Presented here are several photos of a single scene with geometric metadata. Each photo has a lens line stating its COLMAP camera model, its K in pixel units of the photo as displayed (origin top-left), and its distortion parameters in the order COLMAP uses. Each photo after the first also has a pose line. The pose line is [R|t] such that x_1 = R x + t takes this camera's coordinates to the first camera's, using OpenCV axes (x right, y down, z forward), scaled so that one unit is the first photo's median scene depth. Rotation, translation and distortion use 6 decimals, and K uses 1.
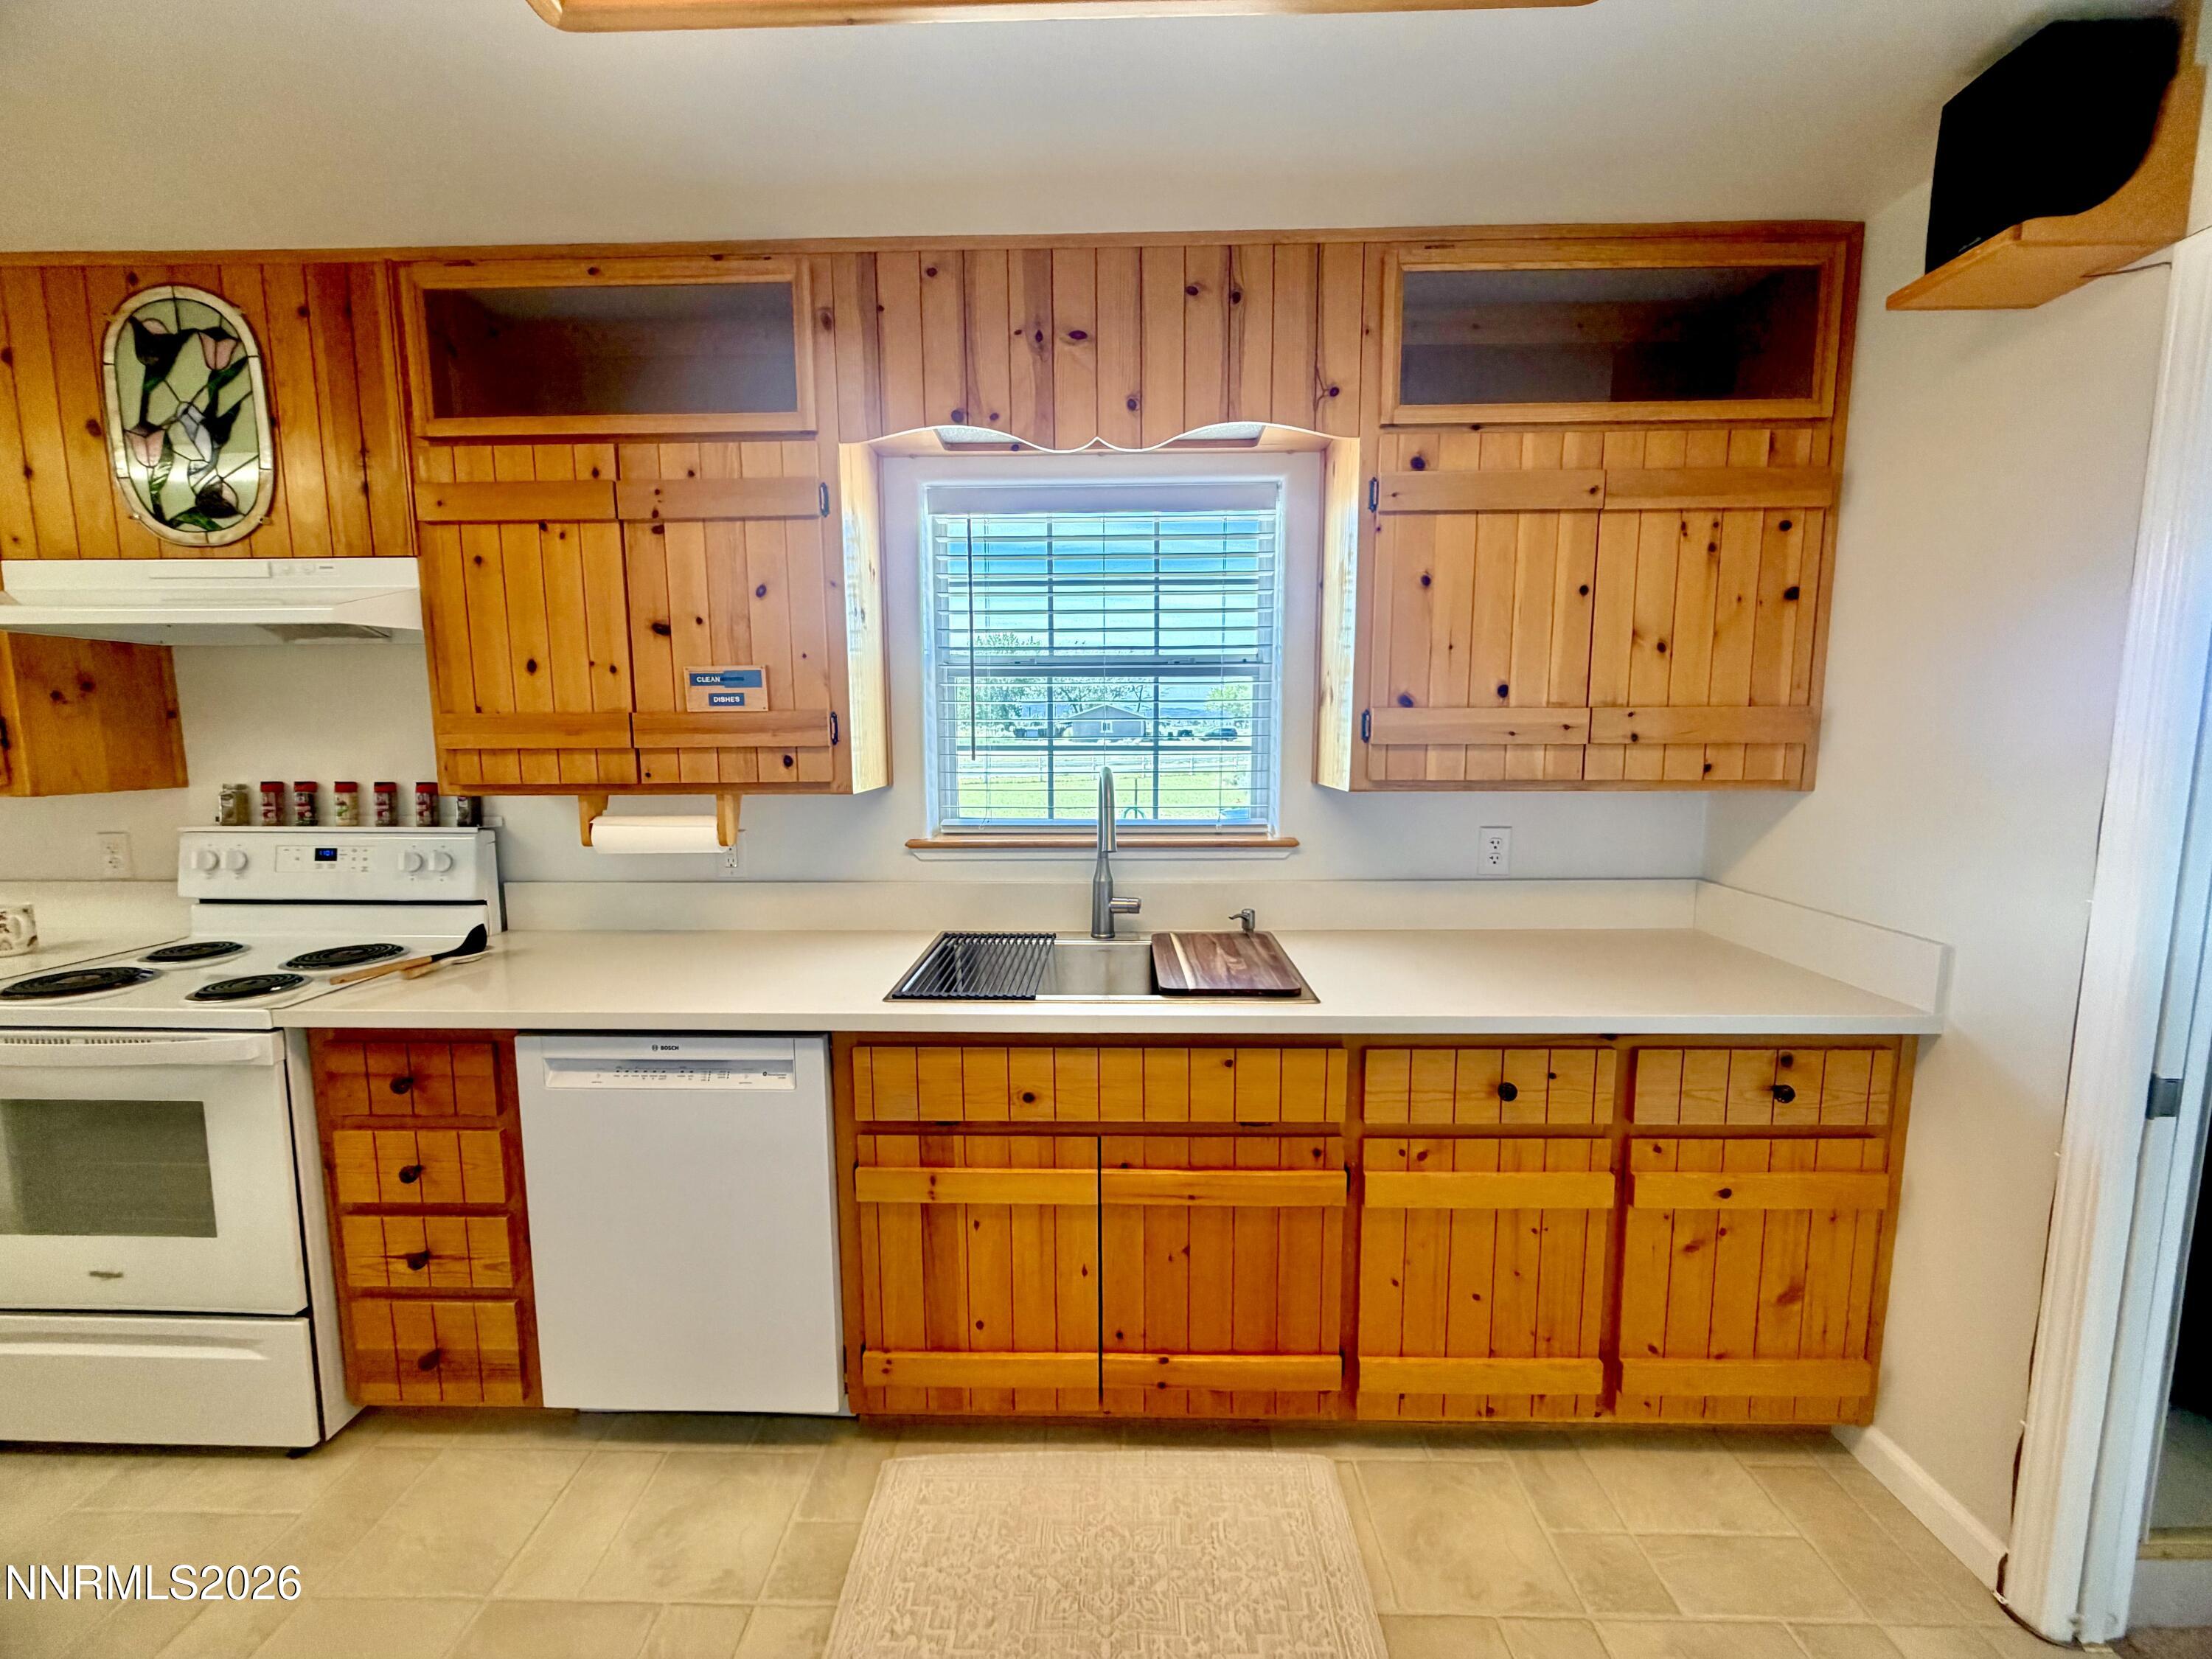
lens RADIAL K [[878.7, 0, 1100.3], [0, 878.7, 827.2], [0, 0, 1]] dist [0.000664, 0.000137]
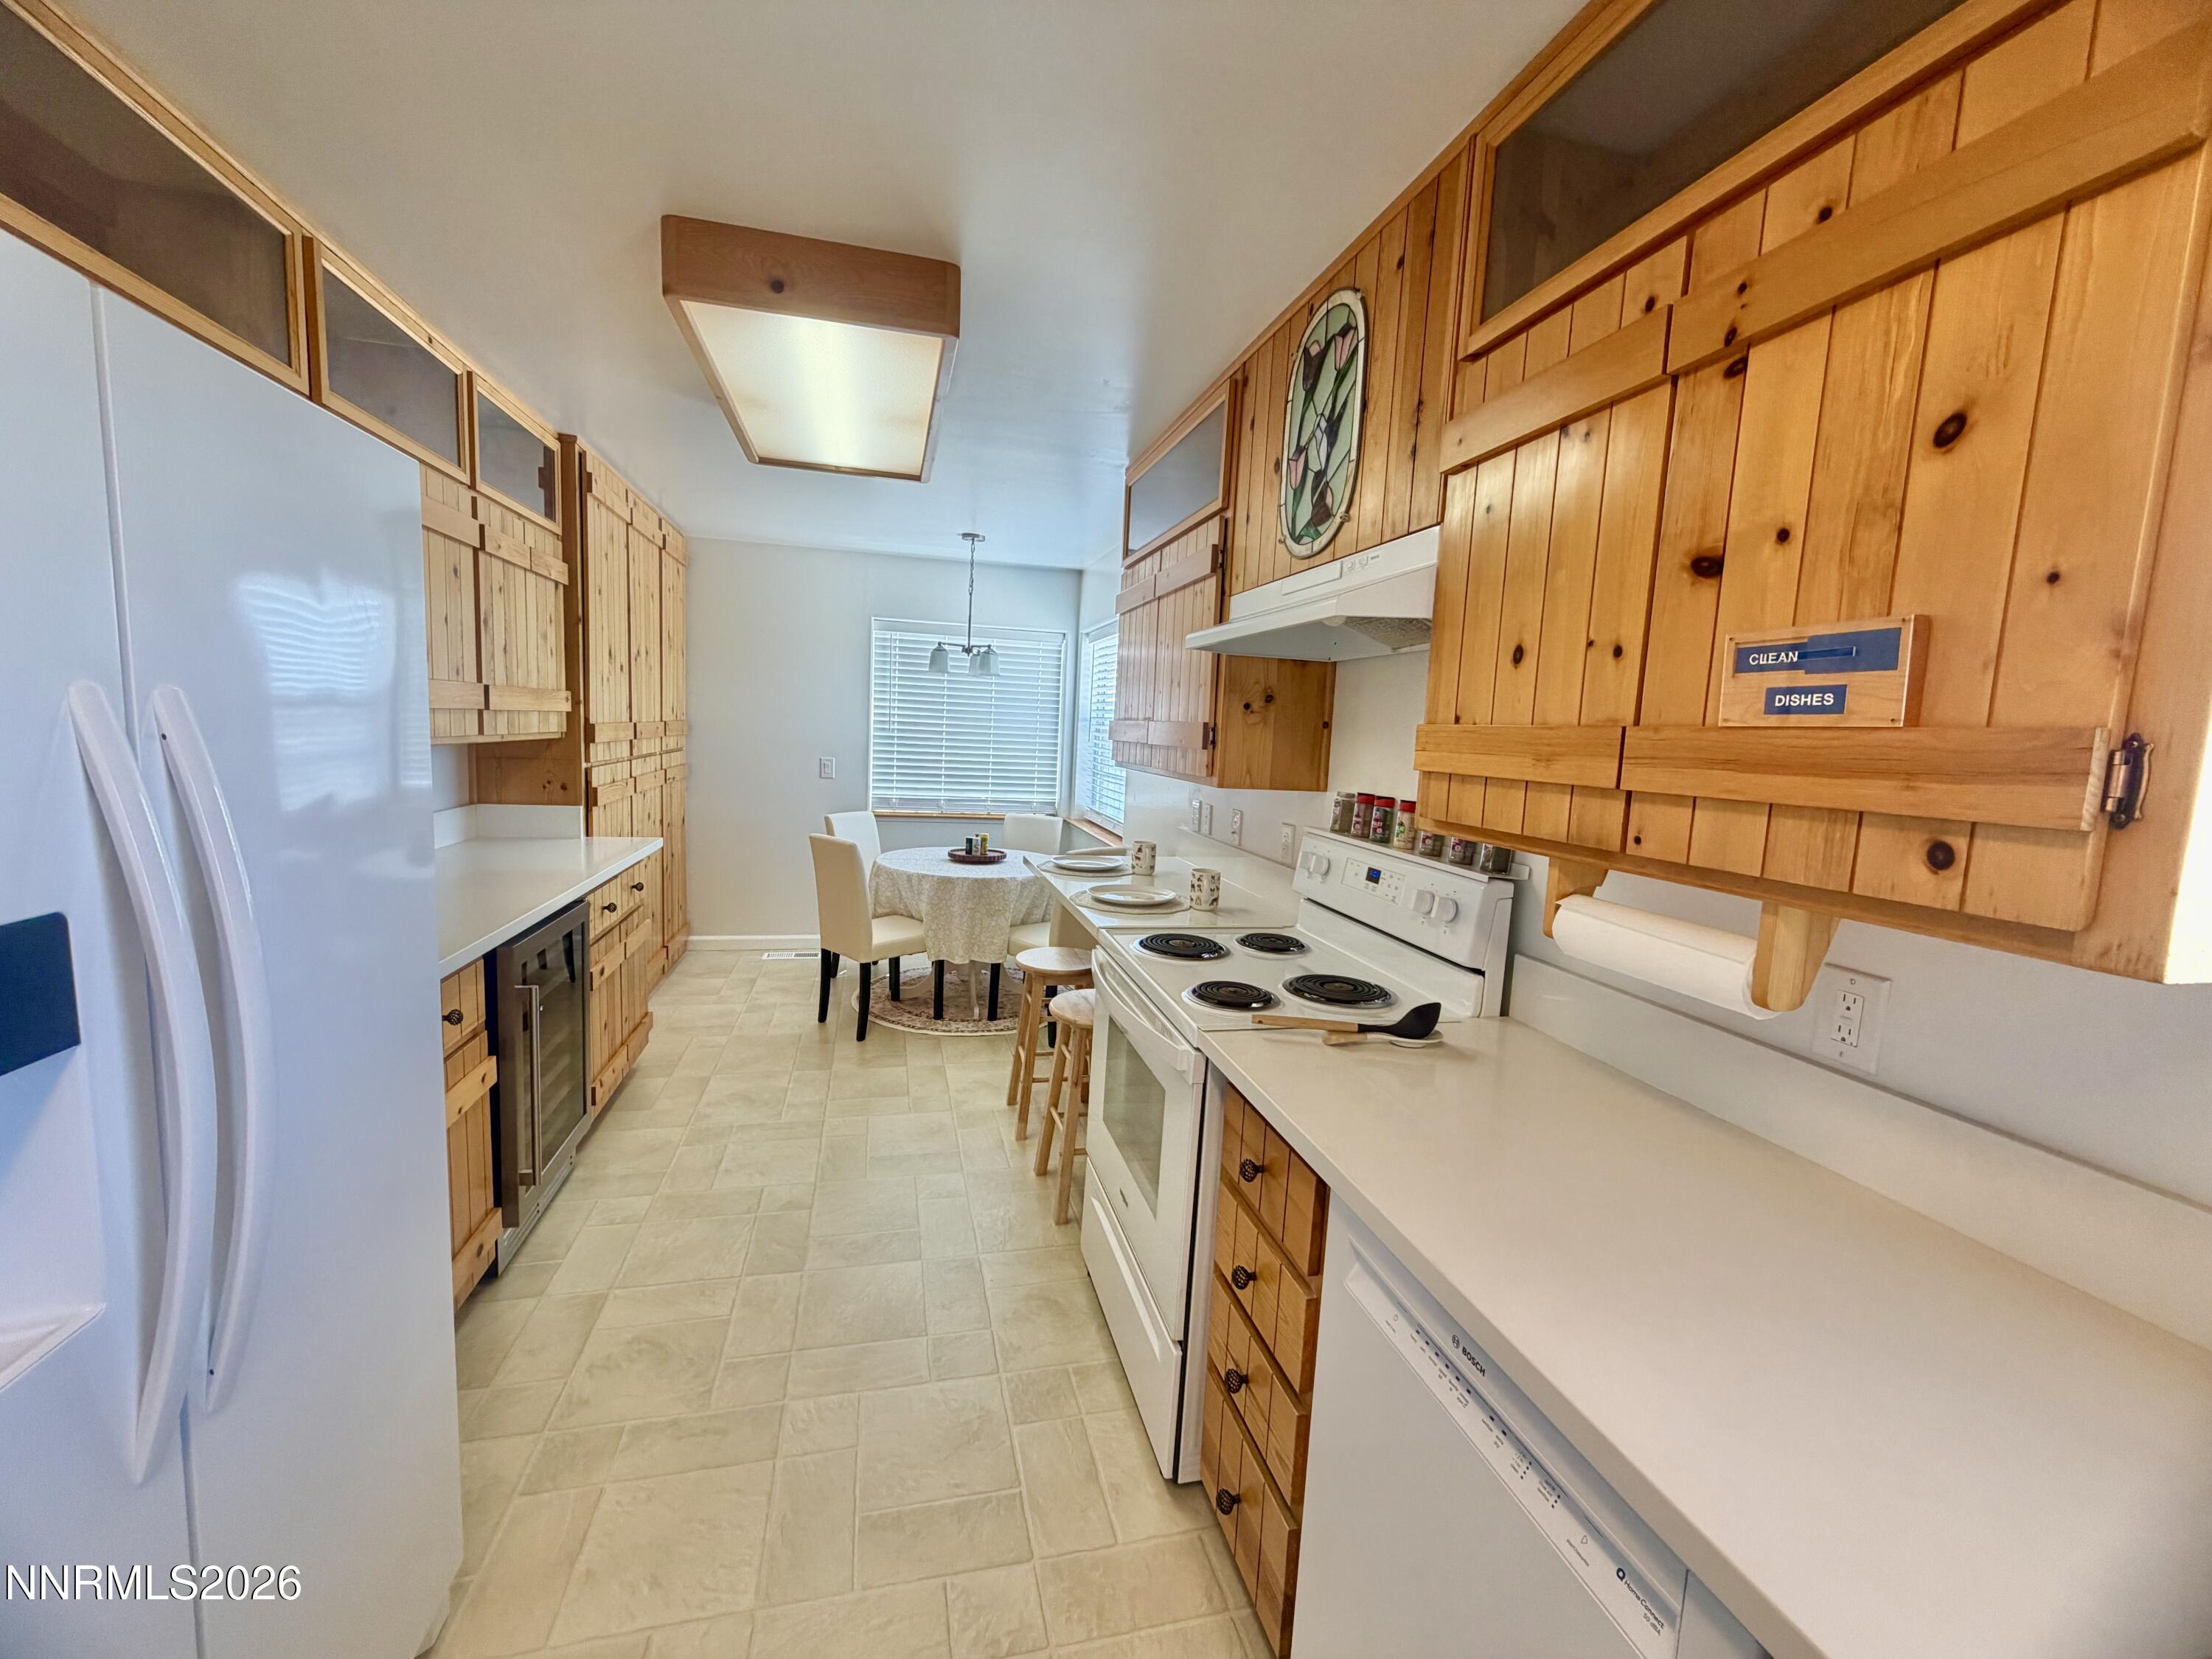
lens RADIAL K [[878.7, 0, 1100.3], [0, 878.7, 827.2], [0, 0, 1]] dist [0.000664, 0.000137]
pose [[0.262671, 0.125256, -0.956721, -0.079325], [-0.160422, 0.983407, 0.084706, -0.060772], [0.951456, 0.131229, 0.278407, 0.532677]]
